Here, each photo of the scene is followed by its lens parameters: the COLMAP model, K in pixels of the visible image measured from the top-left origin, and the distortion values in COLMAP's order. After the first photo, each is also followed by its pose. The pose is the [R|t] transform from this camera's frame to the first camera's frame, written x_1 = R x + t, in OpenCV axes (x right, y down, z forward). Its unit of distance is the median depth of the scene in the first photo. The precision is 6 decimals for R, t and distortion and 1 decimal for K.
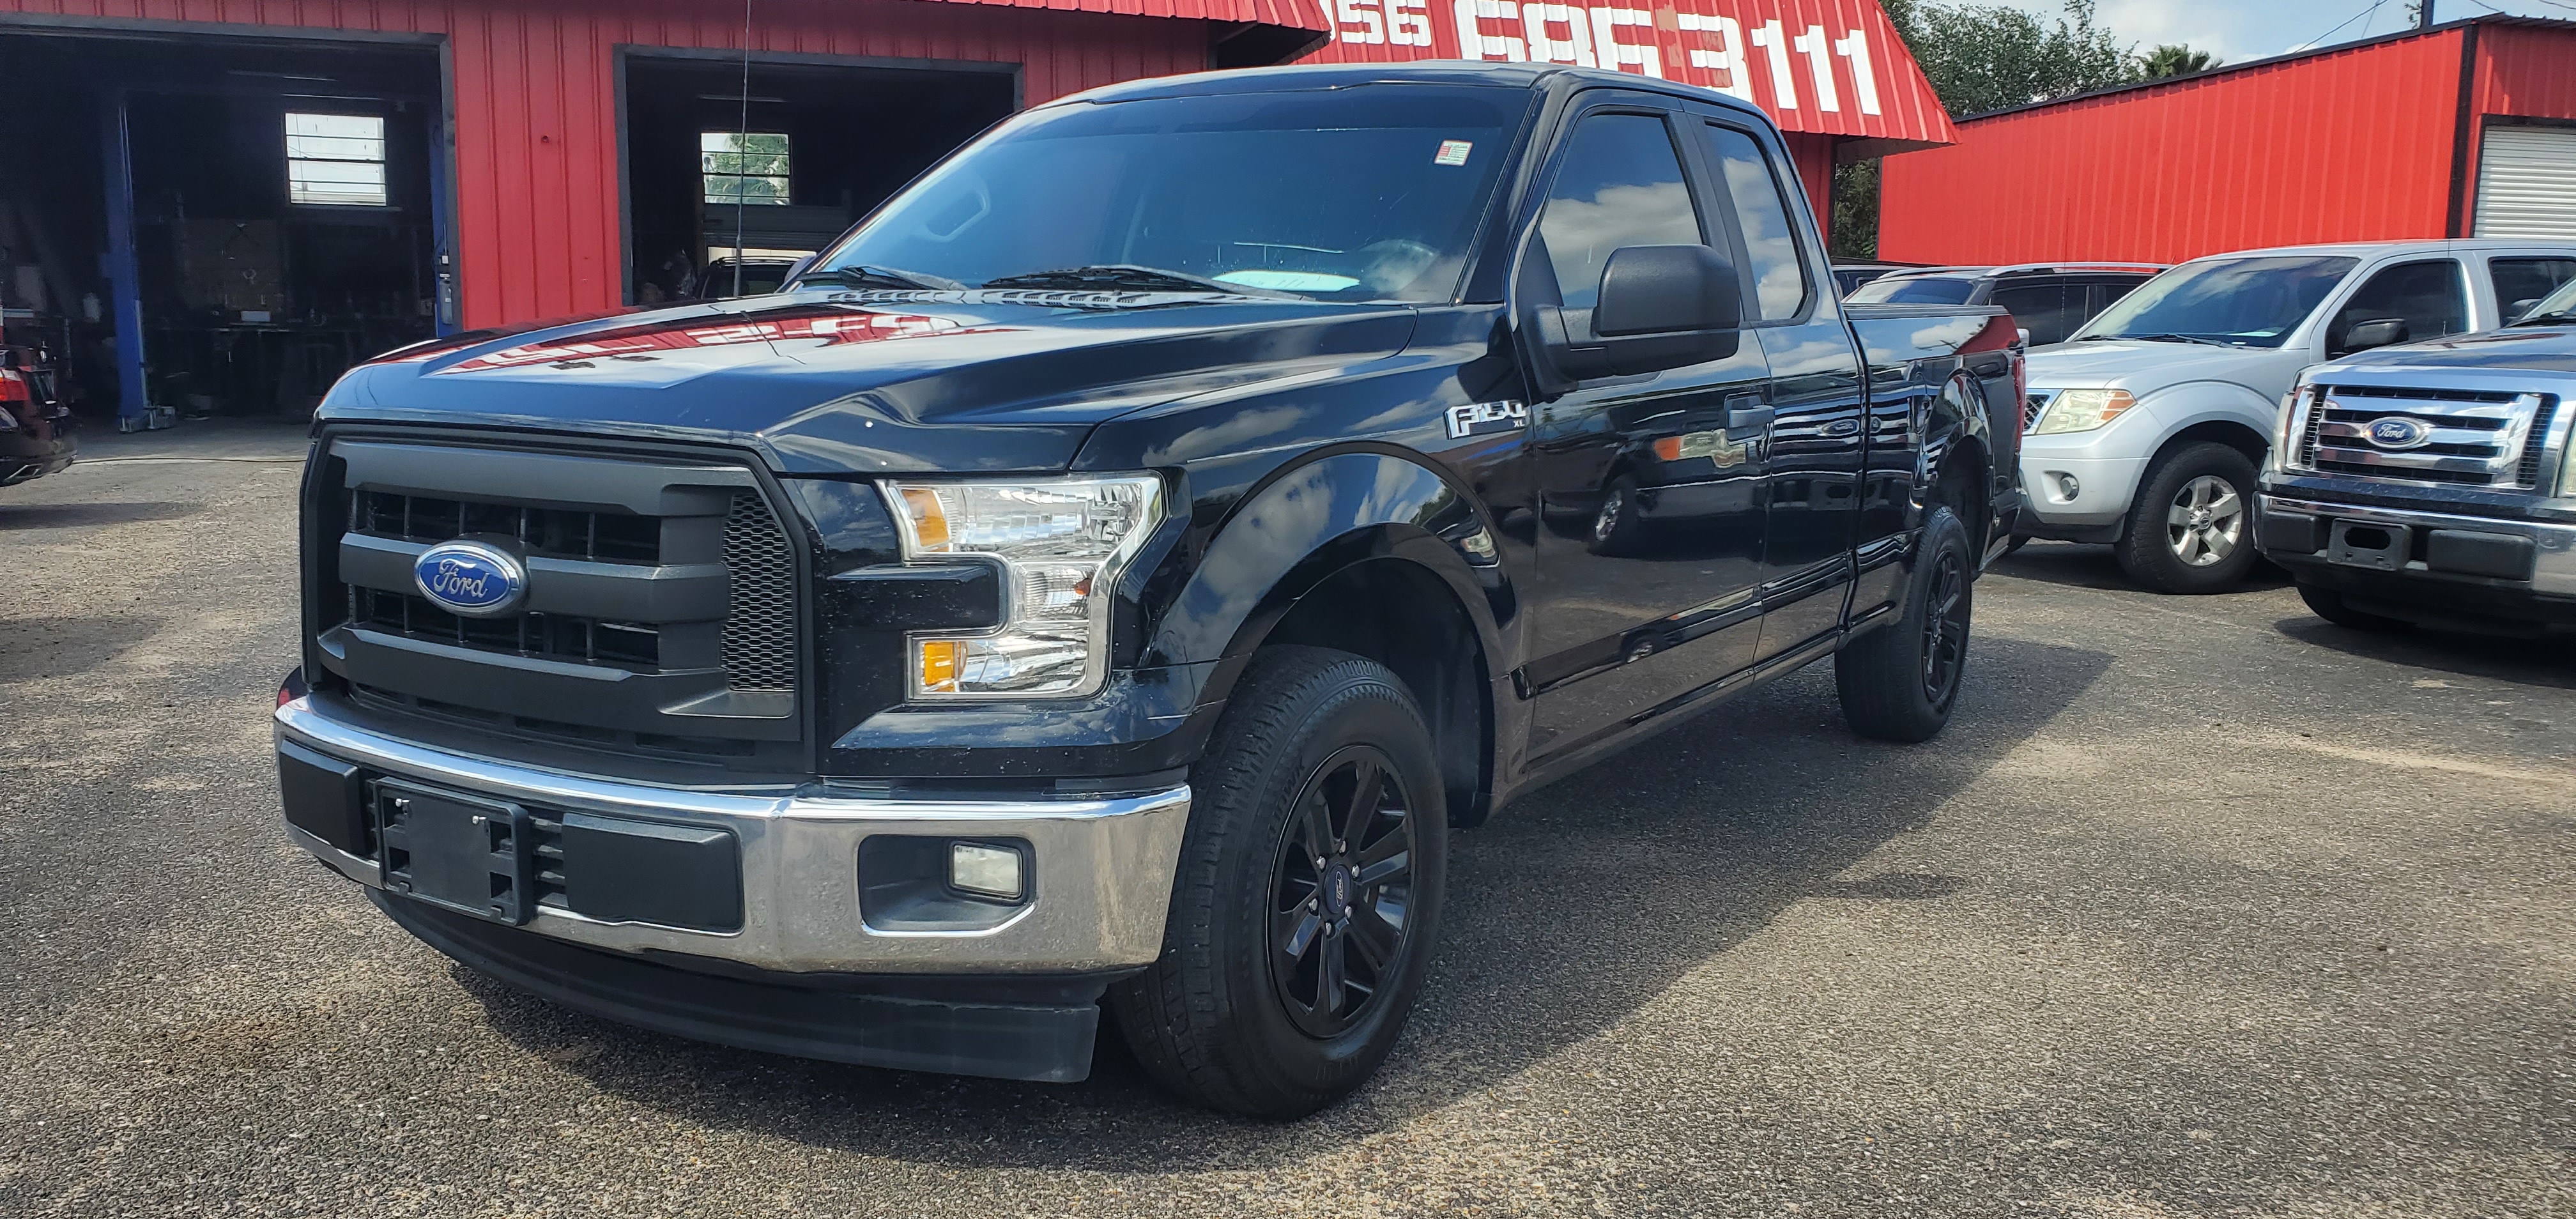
lens RADIAL K [[2044.3, 0, 1188.8], [0, 2044.3, 648.6], [0, 0, 1]] dist [0.043539, -0.000818]
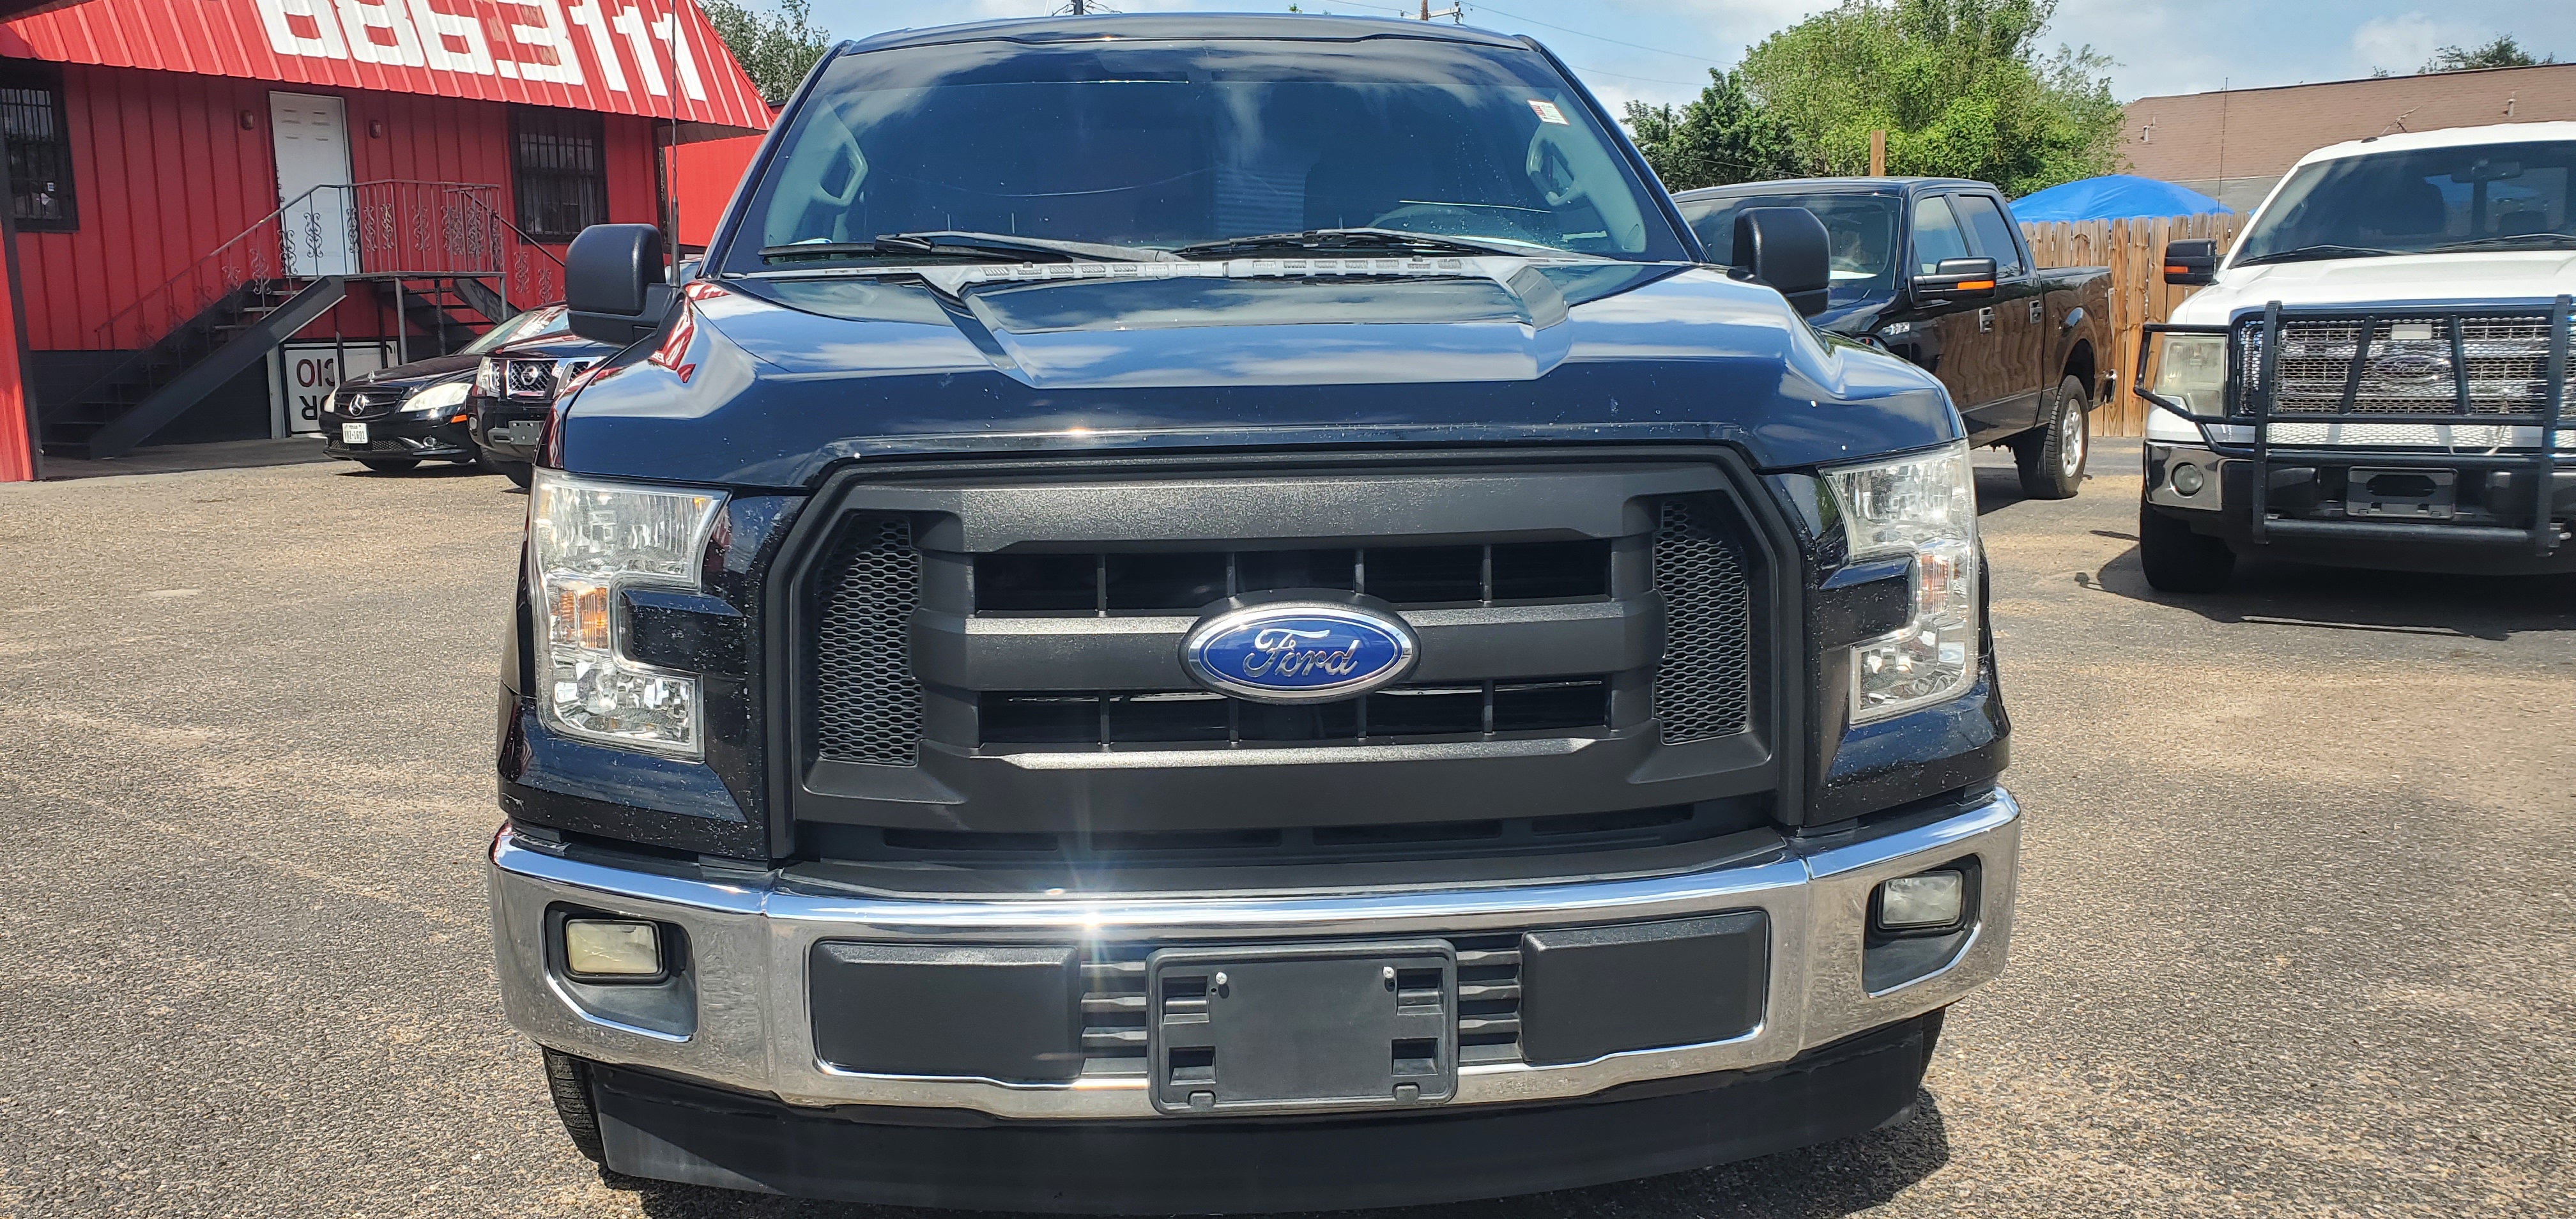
lens RADIAL K [[2088.0, 0, 1288.0], [0, 2088.0, 609.5], [0, 0, 1]] dist [0.003494, -0.000735]
pose [[0.787544, -0.114581, 0.605513, -0.727062], [0.124104, 0.991921, 0.026288, -0.062971], [-0.603633, 0.054443, 0.795401, 0.372151]]
